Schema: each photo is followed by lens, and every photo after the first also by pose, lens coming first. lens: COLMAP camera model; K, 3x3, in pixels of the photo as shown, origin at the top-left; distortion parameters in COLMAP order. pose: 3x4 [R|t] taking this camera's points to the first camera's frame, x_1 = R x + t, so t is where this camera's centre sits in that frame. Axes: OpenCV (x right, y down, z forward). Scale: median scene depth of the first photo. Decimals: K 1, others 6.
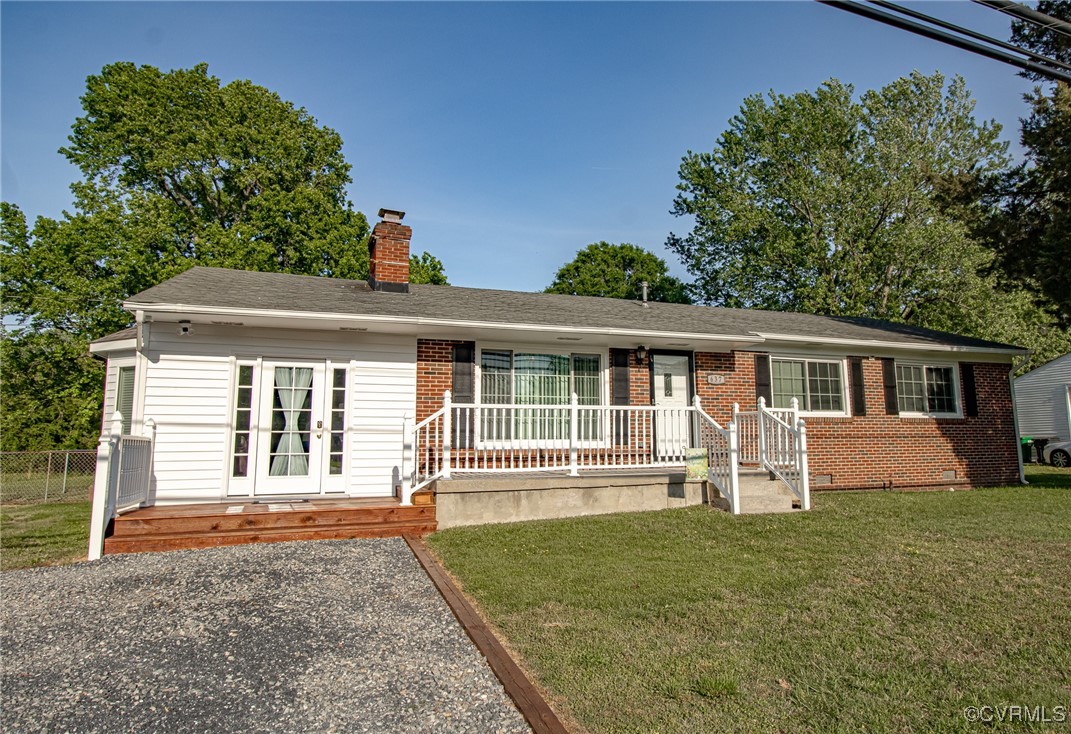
lens RADIAL K [[659.1, 0, 545.9], [0, 659.1, 358.2], [0, 0, 1]] dist [0.004753, -0.008797]
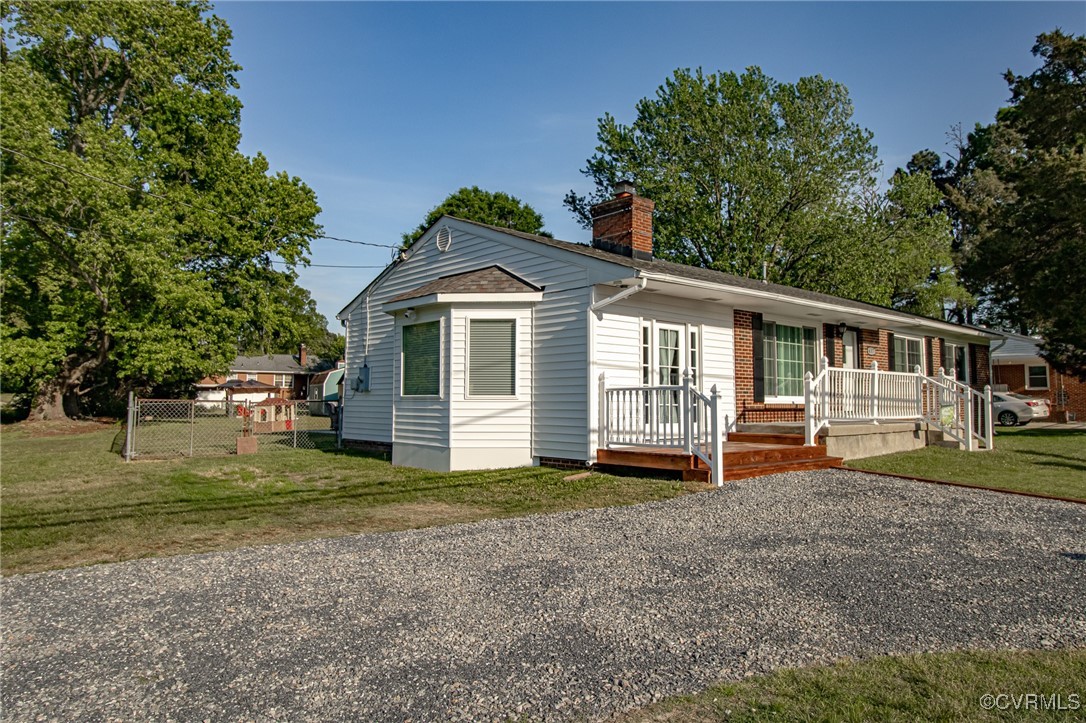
lens RADIAL K [[717.0, 0, 543.6], [0, 717.0, 358.2], [0, 0, 1]] dist [0.024328, -0.001407]
pose [[0.936611, 0.034573, 0.348662, -0.758726], [-0.058746, 0.996528, 0.058995, 0.001792], [-0.345412, -0.075738, 0.935390, -0.068224]]
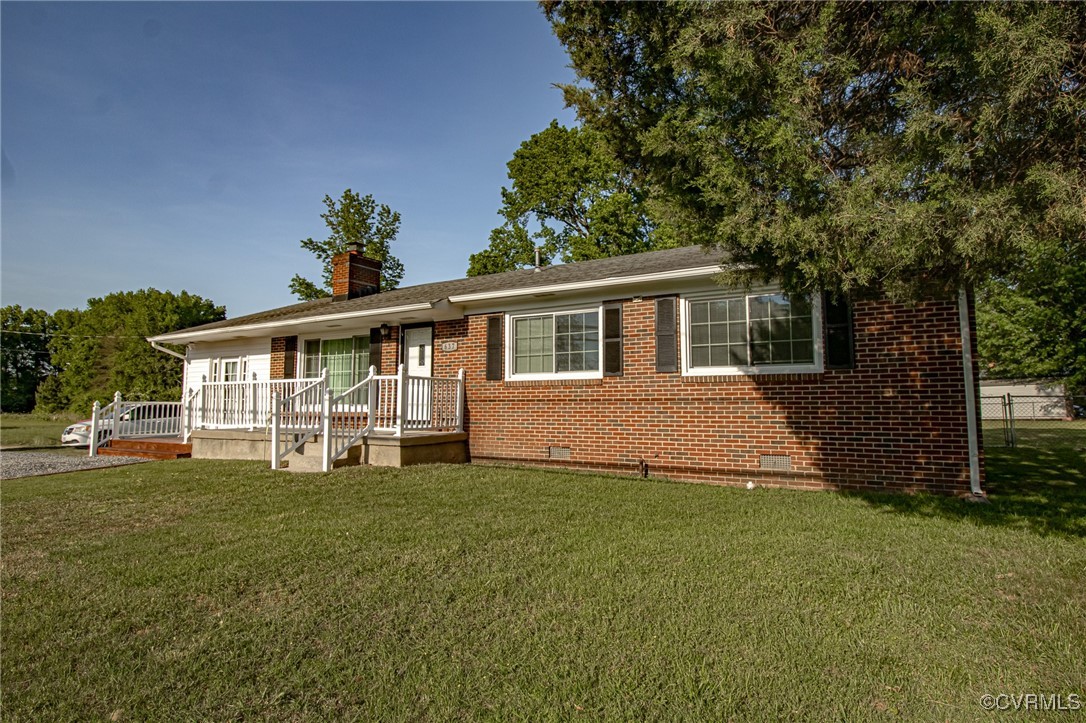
lens RADIAL K [[608.4, 0, 550.6], [0, 608.4, 357.4], [0, 0, 1]] dist [0.019962, -0.000028]
pose [[0.606219, -0.055925, -0.793329, 1.032325], [0.097763, 0.995199, 0.004550, 0.056250], [0.789266, -0.080316, 0.608776, 0.515351]]
